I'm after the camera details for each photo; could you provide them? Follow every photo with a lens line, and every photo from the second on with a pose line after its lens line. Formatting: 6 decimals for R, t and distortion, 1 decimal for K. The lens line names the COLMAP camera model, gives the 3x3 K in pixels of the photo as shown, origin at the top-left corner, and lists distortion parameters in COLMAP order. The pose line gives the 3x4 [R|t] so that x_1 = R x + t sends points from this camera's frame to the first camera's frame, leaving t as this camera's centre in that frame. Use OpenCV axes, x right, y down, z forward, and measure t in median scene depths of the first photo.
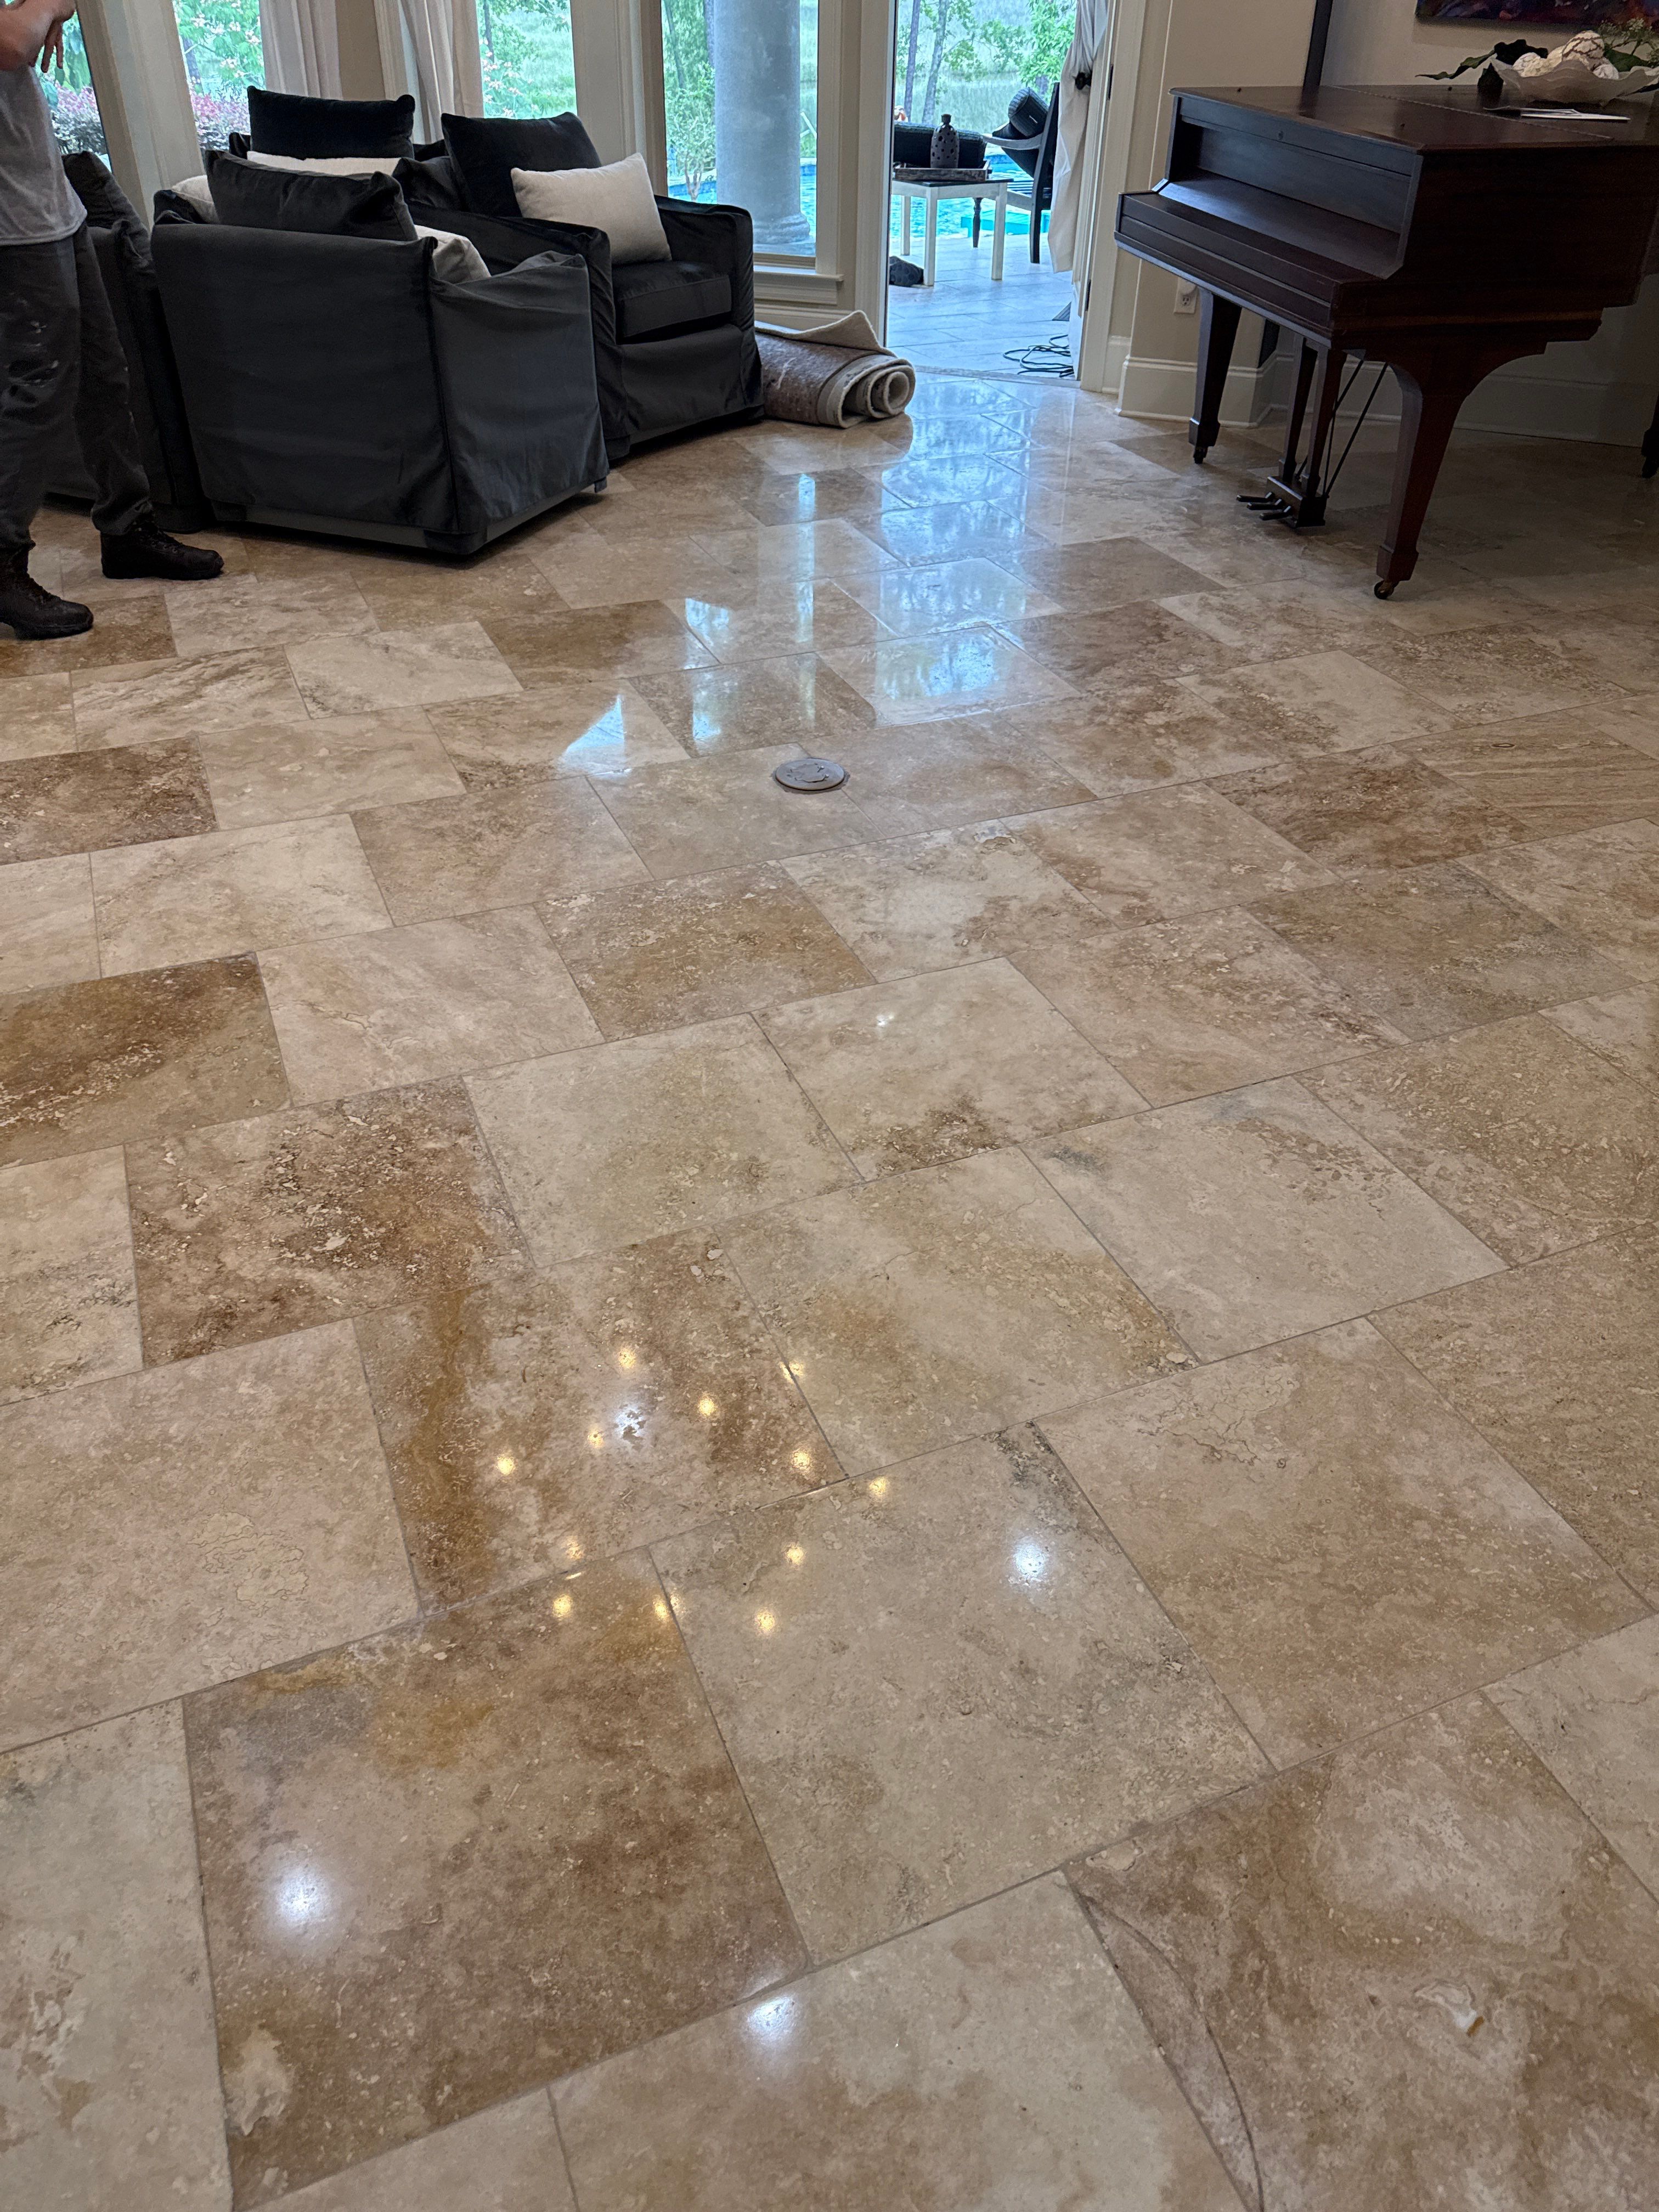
lens RADIAL K [[1535.5, 0, 834.8], [0, 1535.5, 1150.7], [0, 0, 1]] dist [0.086077, -0.135614]
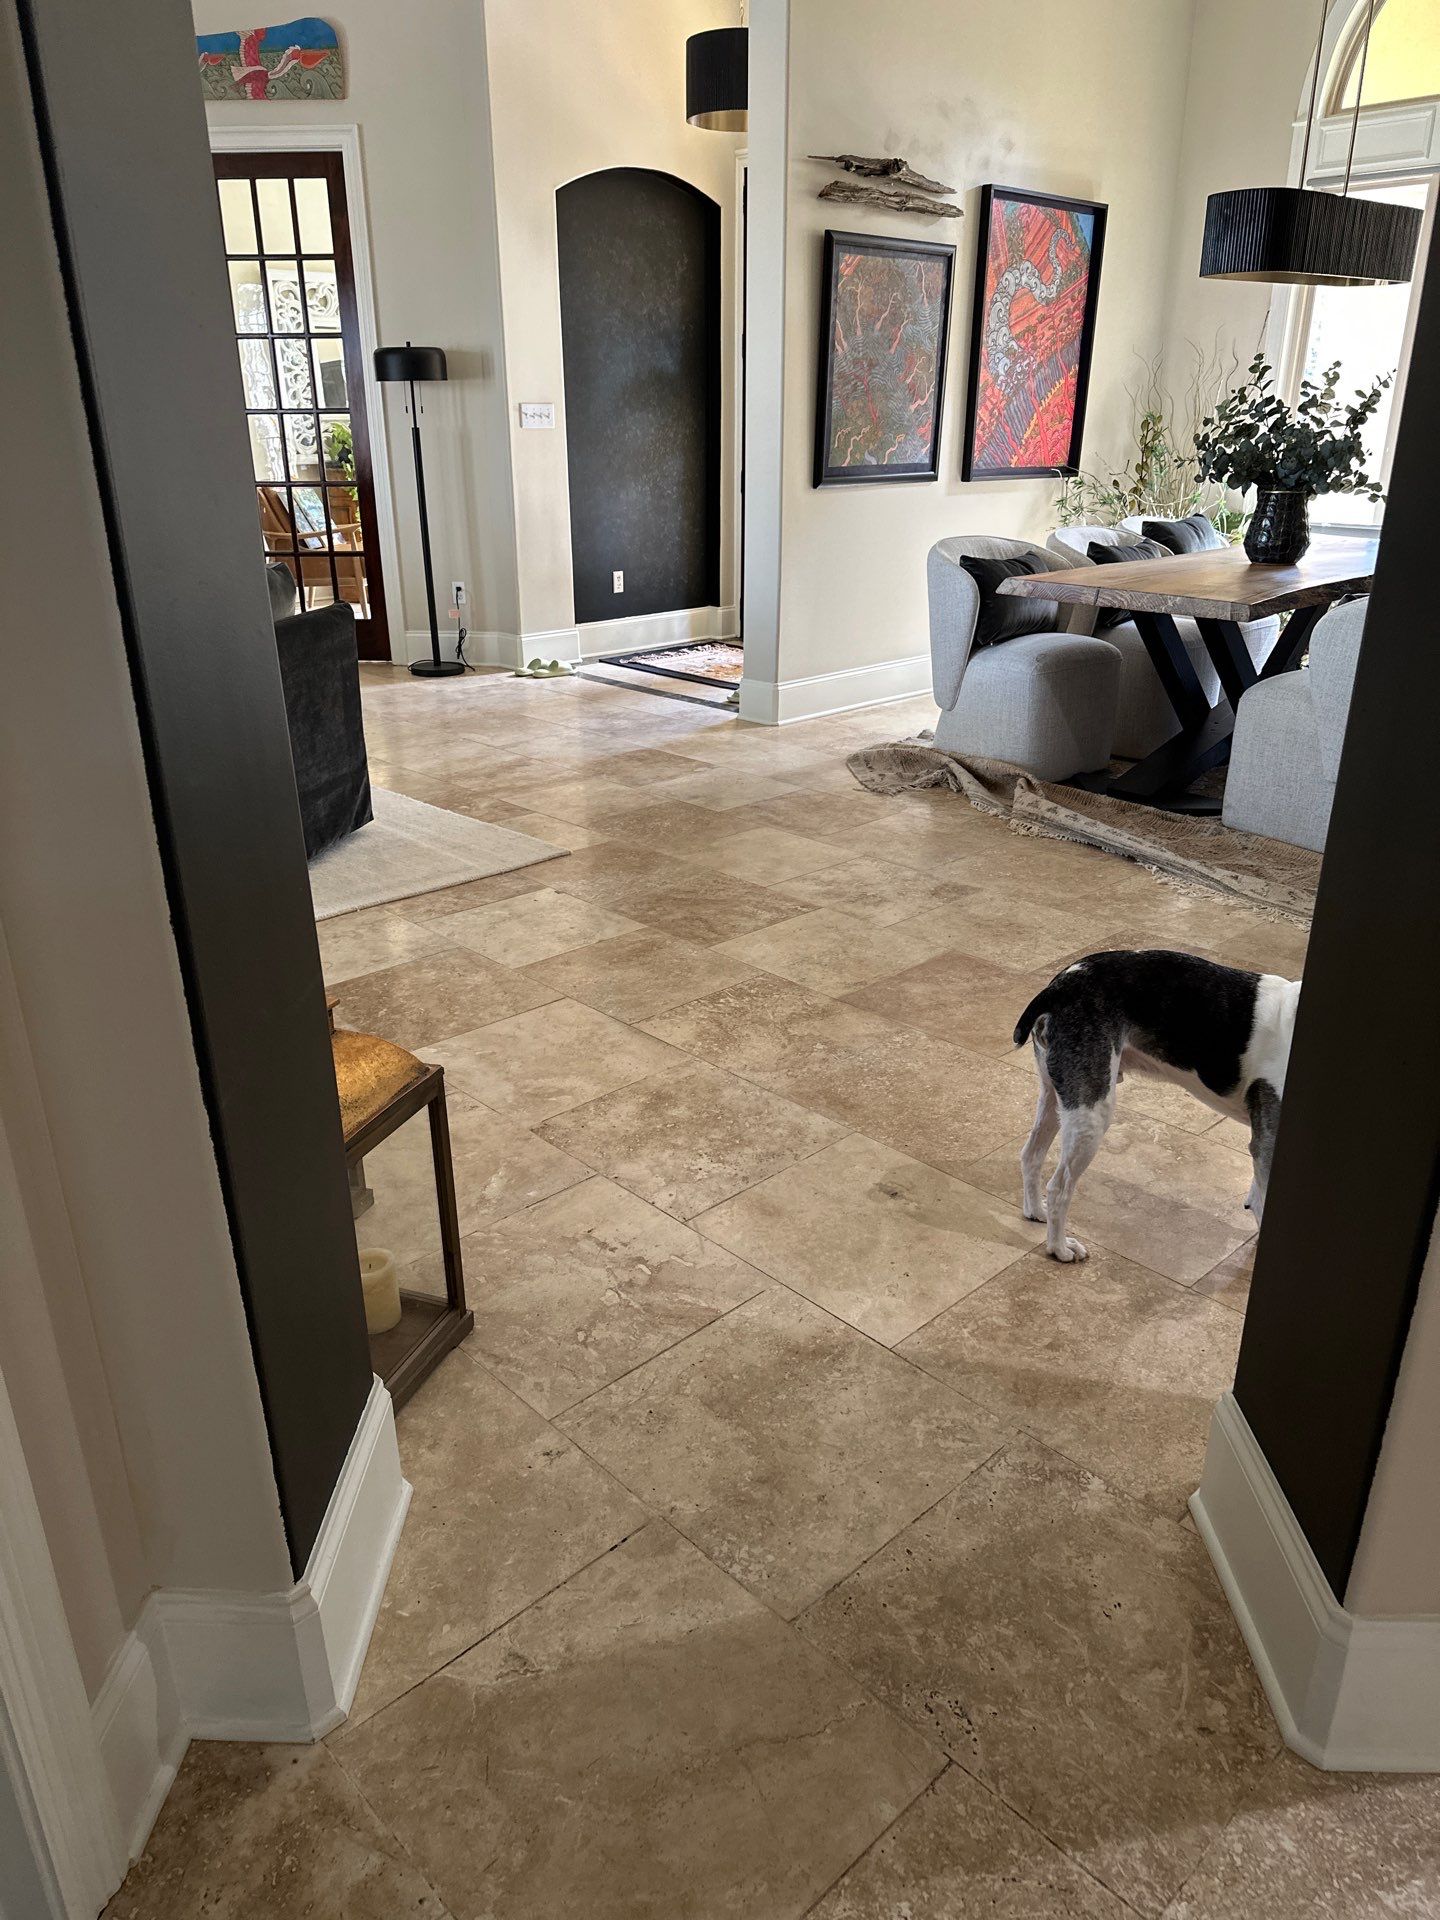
lens RADIAL K [[1331.2, 0, 690.2], [0, 1331.2, 960.9], [0, 0, 1]] dist [0.132447, -0.193297]
pose [[-0.342870, -0.365056, 0.865549, -1.716944], [0.577156, 0.645116, 0.500715, -0.475971], [-0.741169, 0.671237, -0.010496, 0.585682]]
